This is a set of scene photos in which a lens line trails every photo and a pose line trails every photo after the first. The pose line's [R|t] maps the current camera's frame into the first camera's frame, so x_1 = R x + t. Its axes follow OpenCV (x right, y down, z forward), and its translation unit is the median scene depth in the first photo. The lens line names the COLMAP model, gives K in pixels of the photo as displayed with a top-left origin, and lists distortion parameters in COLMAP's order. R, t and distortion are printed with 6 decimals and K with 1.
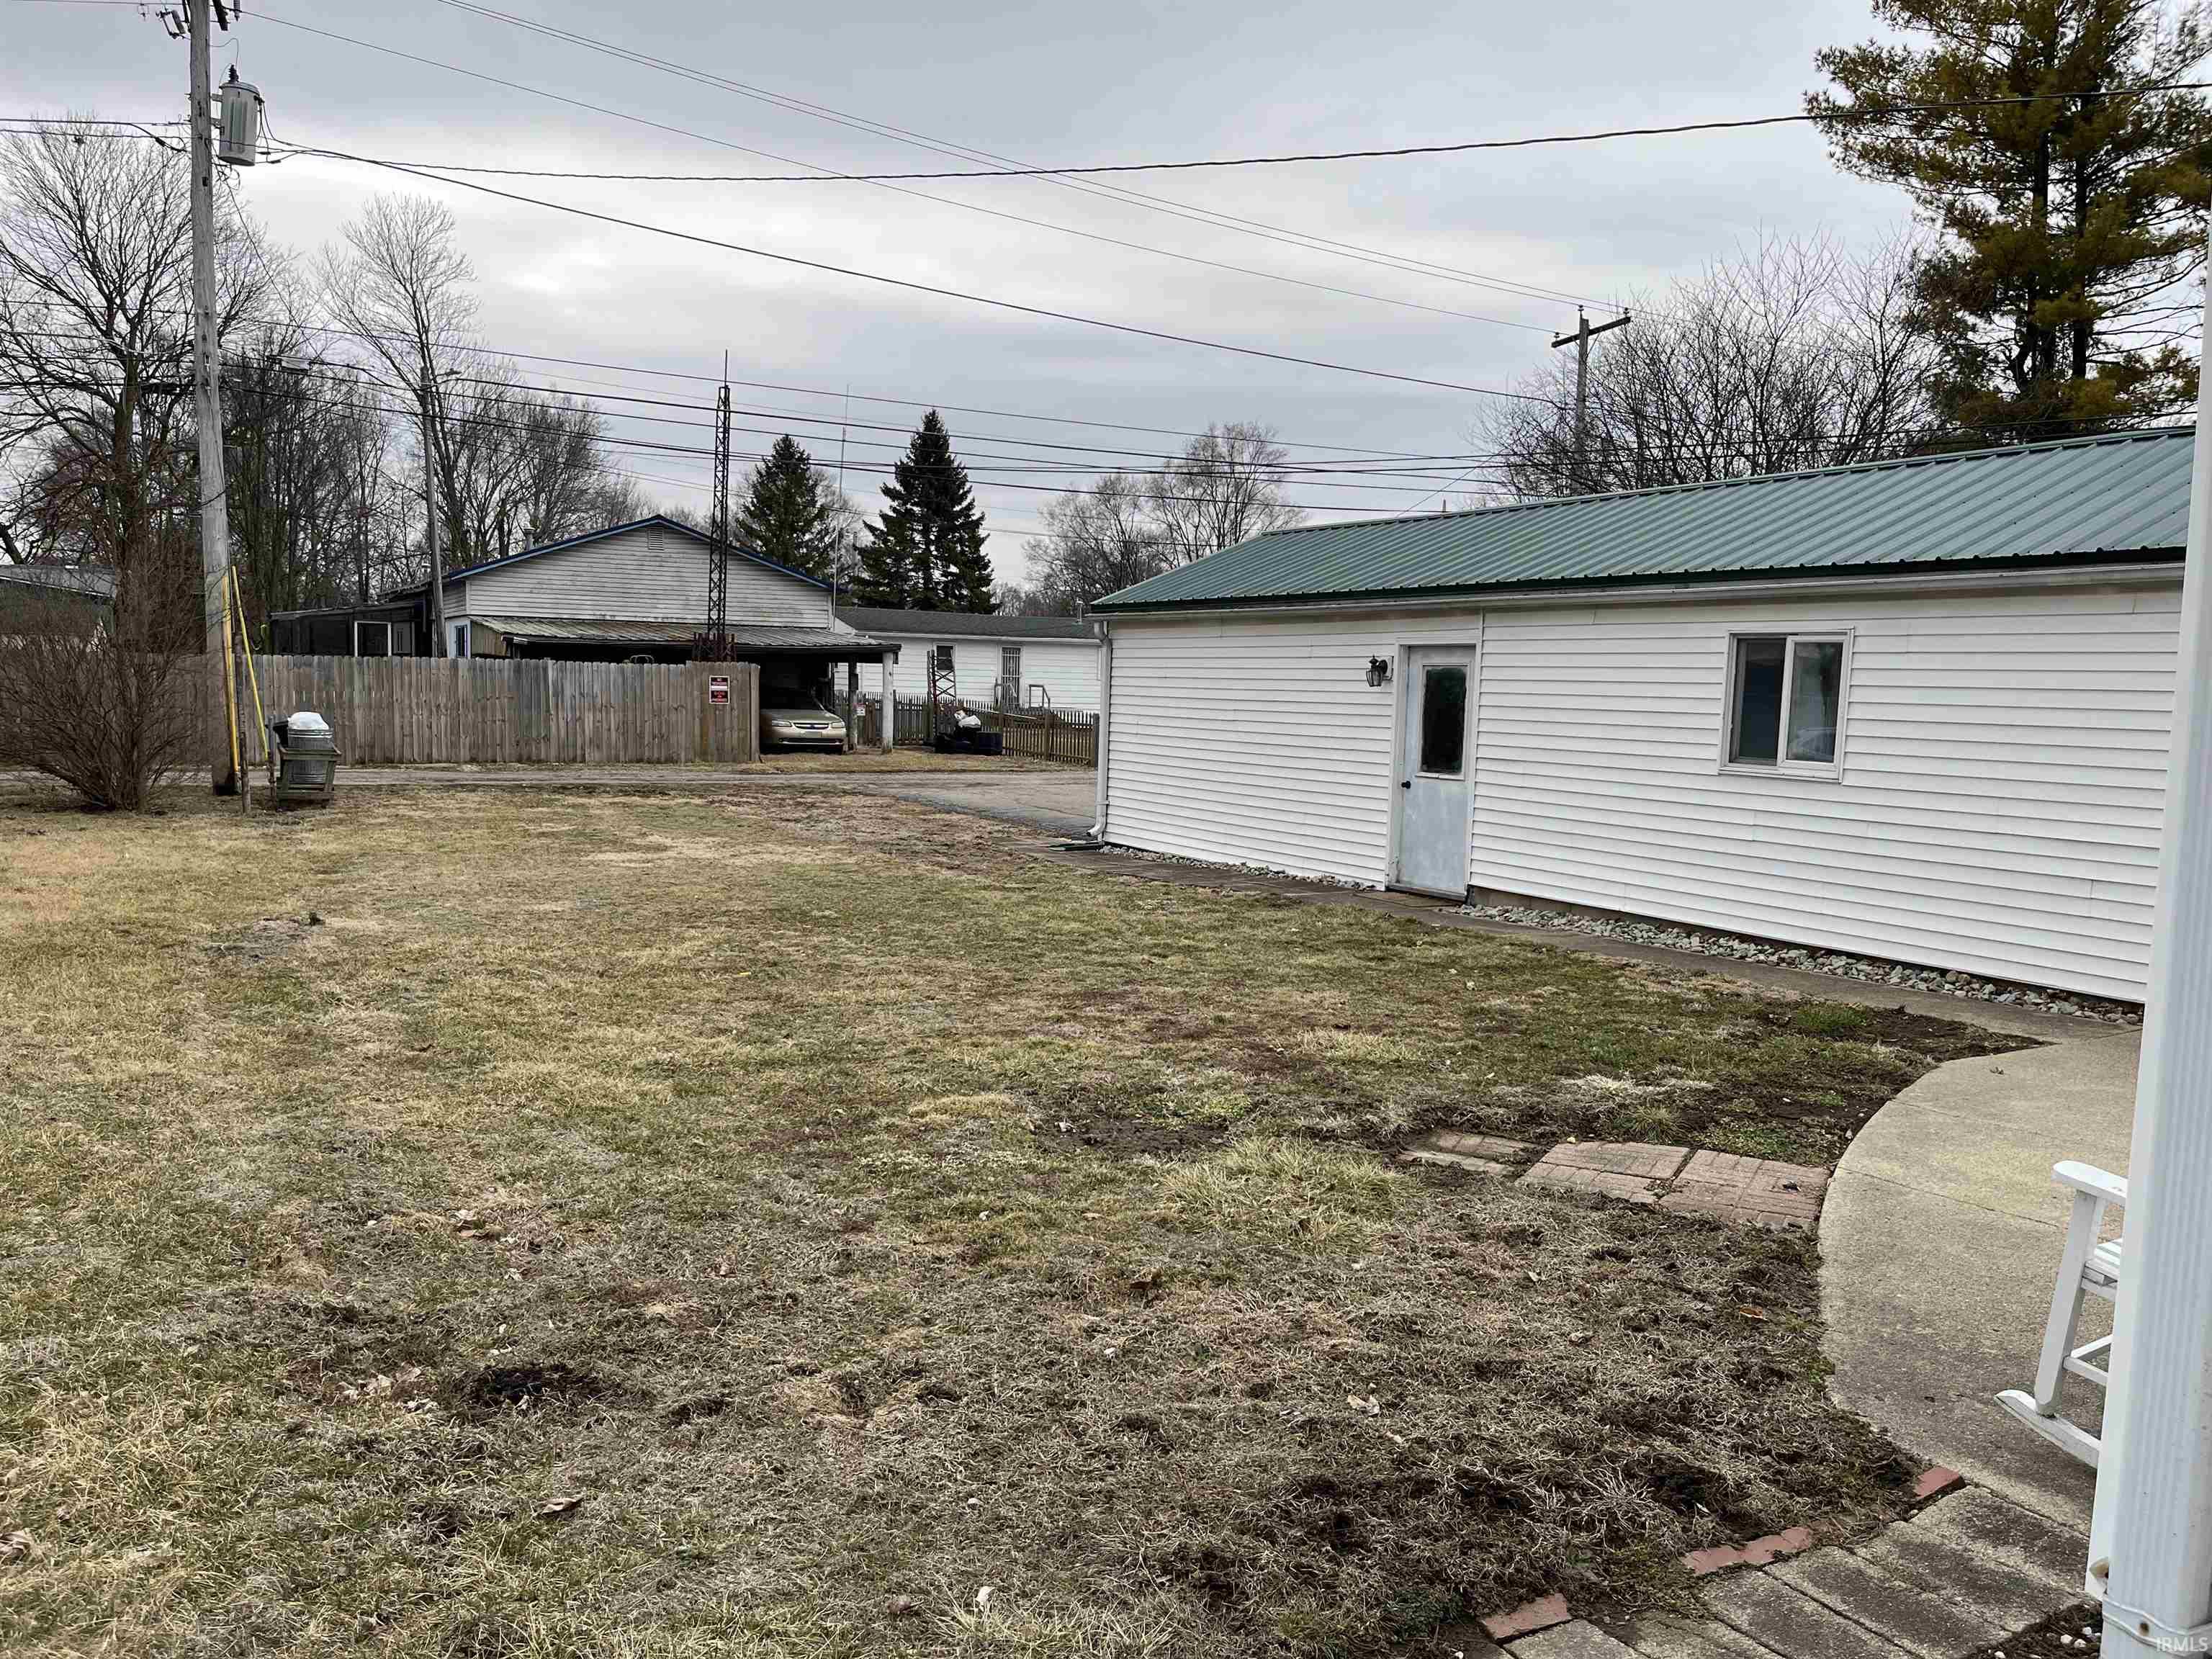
lens RADIAL K [[1656.4, 0, 1106.0], [0, 1656.4, 829.5], [0, 0, 1]] dist [0.001873, 0.000141]
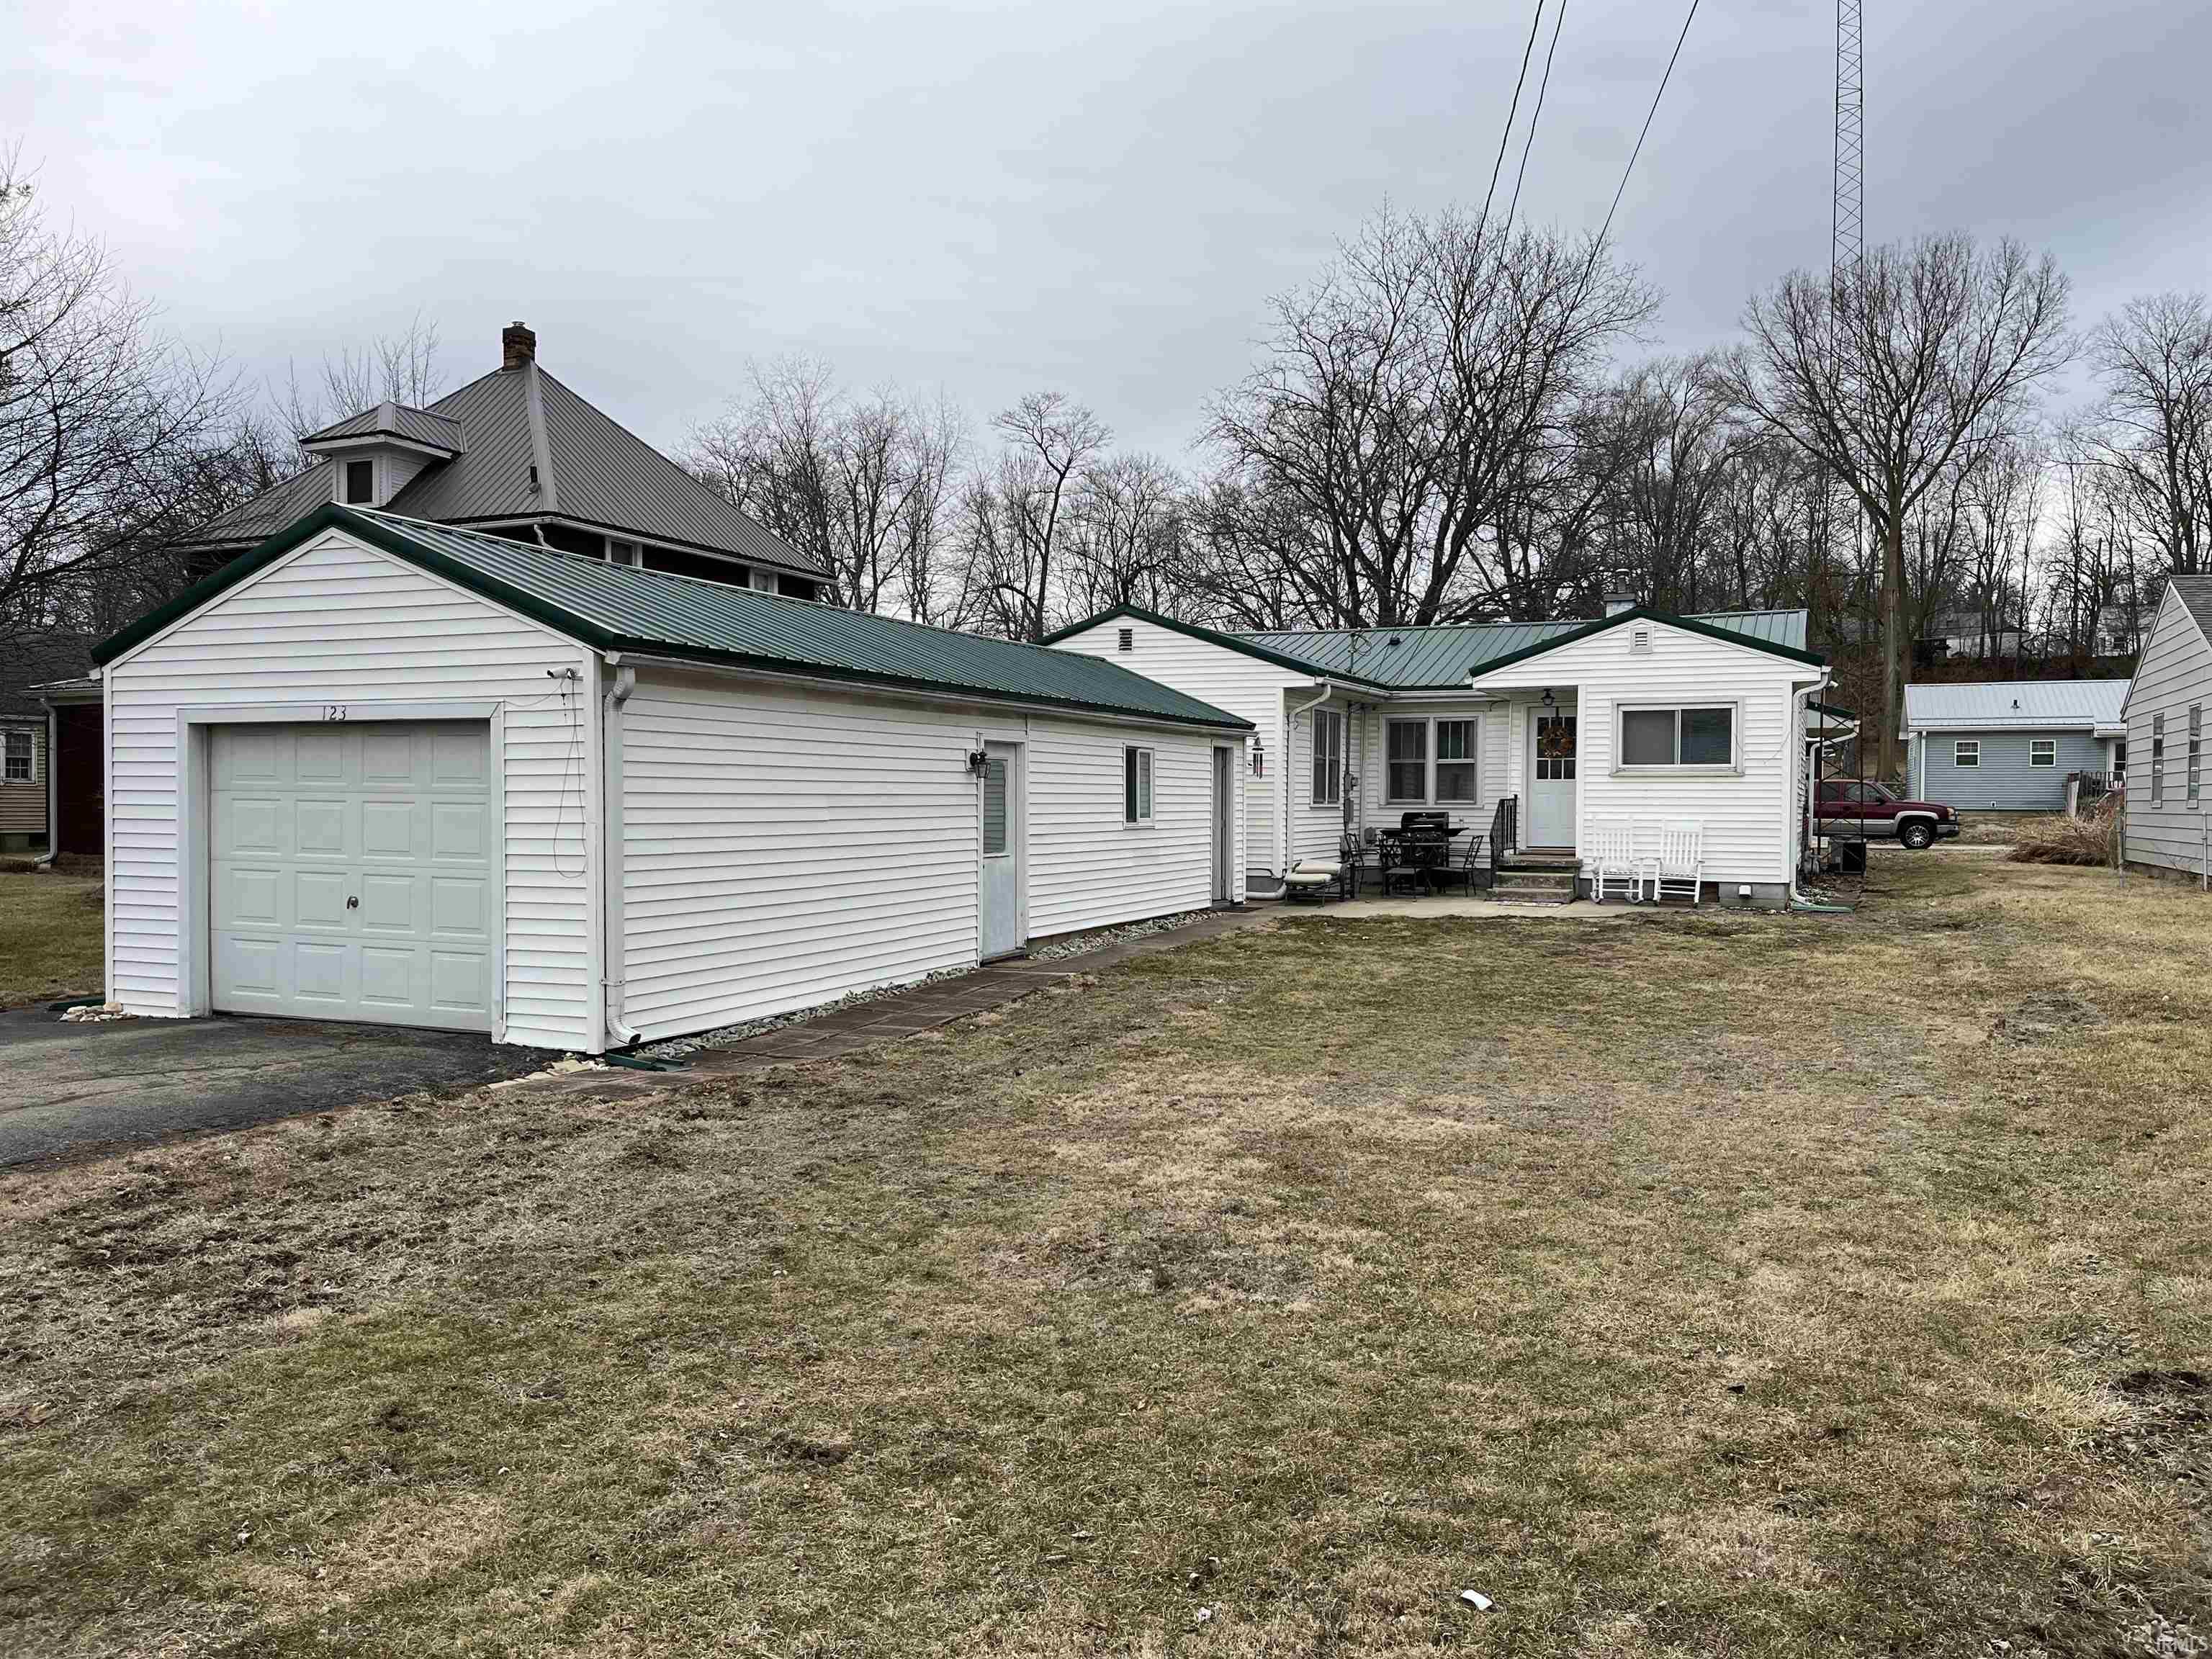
lens RADIAL K [[1656.4, 0, 1106.0], [0, 1656.4, 829.5], [0, 0, 1]] dist [0.001873, 0.000141]
pose [[-0.605449, -0.050834, 0.794259, -0.742082], [0.049425, 0.993630, 0.101270, -0.158548], [-0.794348, 0.100570, -0.599081, 1.584545]]
